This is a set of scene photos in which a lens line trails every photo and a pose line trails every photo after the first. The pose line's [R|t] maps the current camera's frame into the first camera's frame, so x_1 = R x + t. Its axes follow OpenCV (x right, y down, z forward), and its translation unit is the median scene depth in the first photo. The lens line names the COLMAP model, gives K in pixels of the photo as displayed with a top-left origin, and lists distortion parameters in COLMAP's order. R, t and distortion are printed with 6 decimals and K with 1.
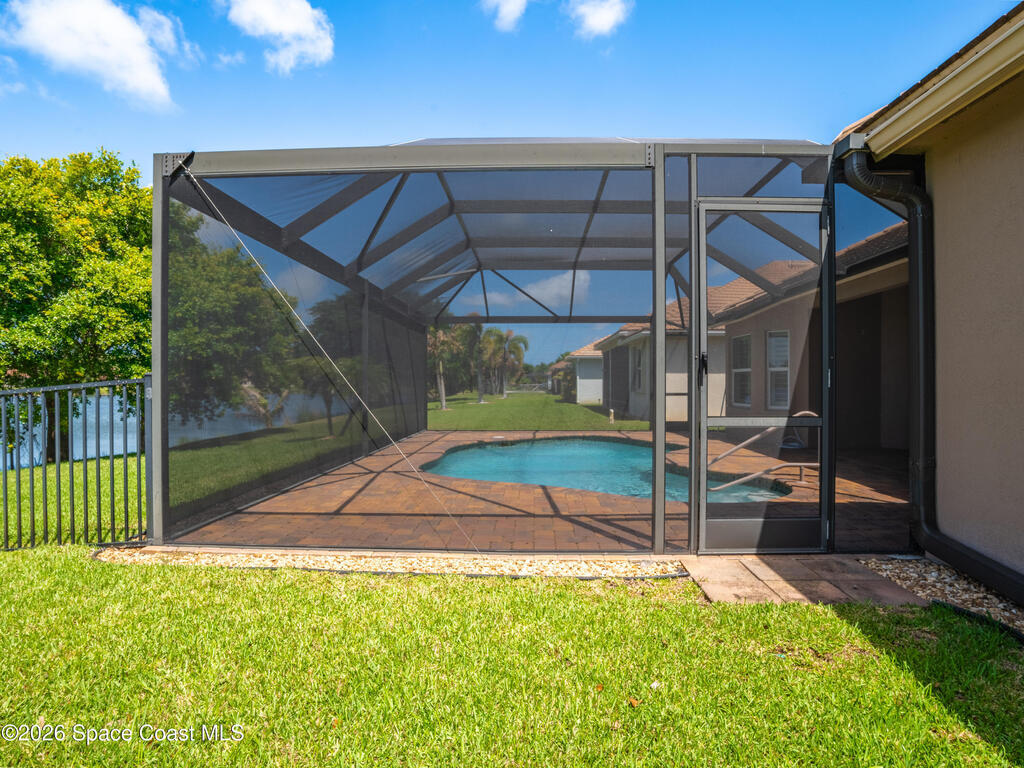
lens RADIAL K [[580.6, 0, 512.0], [0, 580.6, 384.0], [0, 0, 1]] dist [-0.033692, 0.000779]
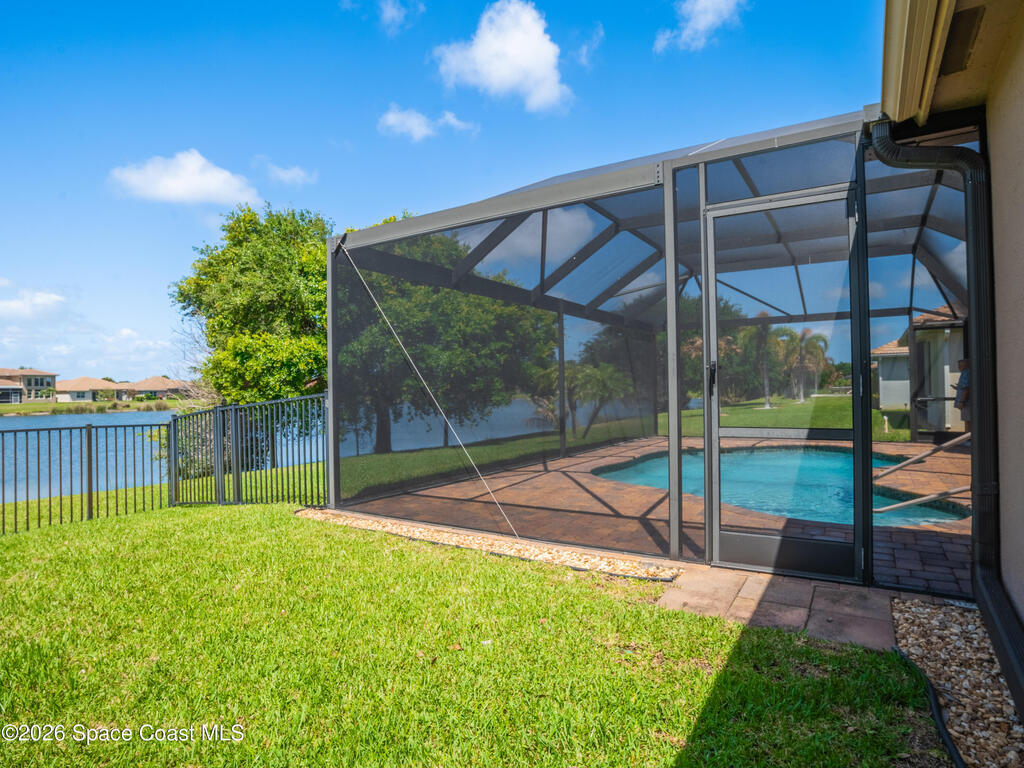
lens RADIAL K [[572.4, 0, 512.0], [0, 572.4, 384.0], [0, 0, 1]] dist [-0.018902, 0.000402]
pose [[0.865768, -0.018223, -0.500114, 0.520368], [0.014057, 0.999828, -0.012096, -0.009385], [0.500249, 0.003443, 0.865875, -0.019968]]
